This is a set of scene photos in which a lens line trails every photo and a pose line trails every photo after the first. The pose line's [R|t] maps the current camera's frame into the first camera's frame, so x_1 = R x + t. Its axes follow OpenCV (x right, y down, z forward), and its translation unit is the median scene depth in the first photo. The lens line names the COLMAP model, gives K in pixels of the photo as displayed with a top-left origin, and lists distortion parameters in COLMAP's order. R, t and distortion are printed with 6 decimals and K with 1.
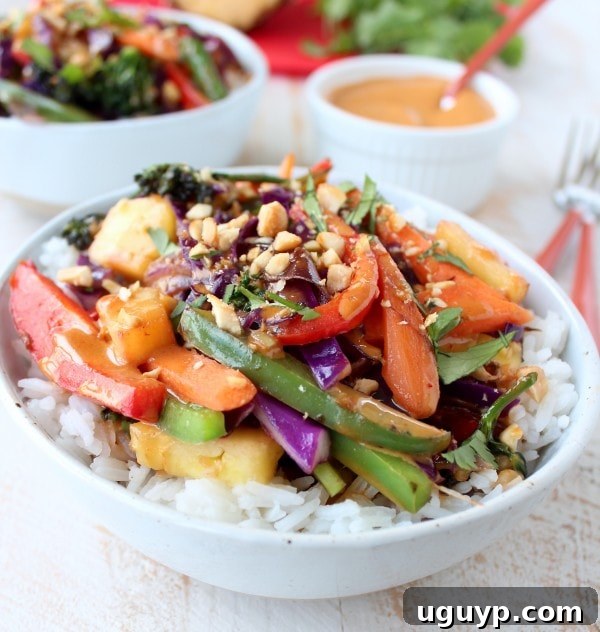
lens RADIAL K [[828.5, 0, 295.3], [0, 828.5, 365.7], [0, 0, 1]] dist [-0.106290, 0.000000]
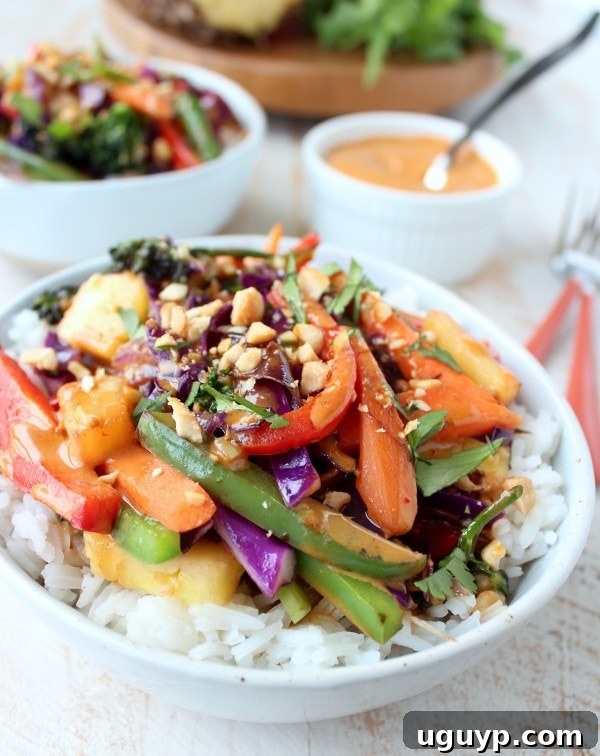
lens RADIAL K [[813.6, 0, 293.4], [0, 813.6, 381.5], [0, 0, 1]] dist [-0.112040, 0.000000]
pose [[0.999451, 0.031039, -0.011615, 0.037219], [-0.031214, 0.999397, -0.015203, -0.080316], [0.011136, 0.015557, 0.999817, 0.079319]]
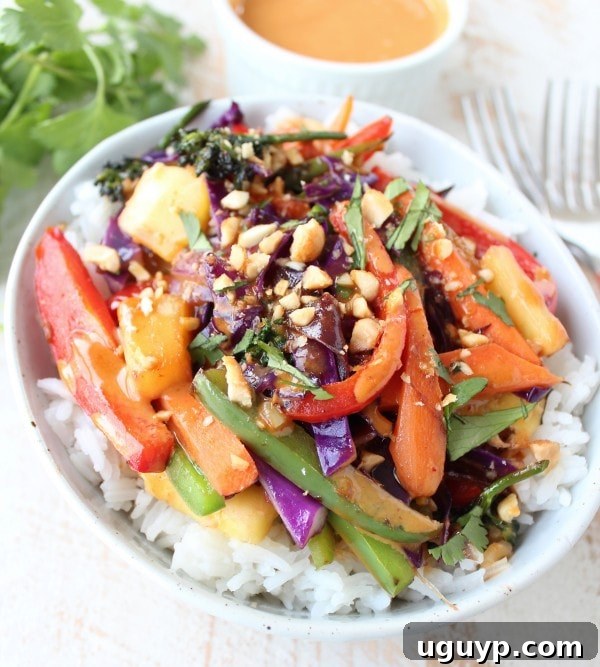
lens RADIAL K [[843.9, 0, 296.3], [0, 843.9, 335.5], [0, 0, 1]] dist [-0.140308, 0.000000]
pose [[0.988819, 0.138908, -0.054242, 0.026031], [-0.115069, 0.942105, 0.314957, -0.375180], [0.094851, -0.305194, 0.947555, 0.062304]]
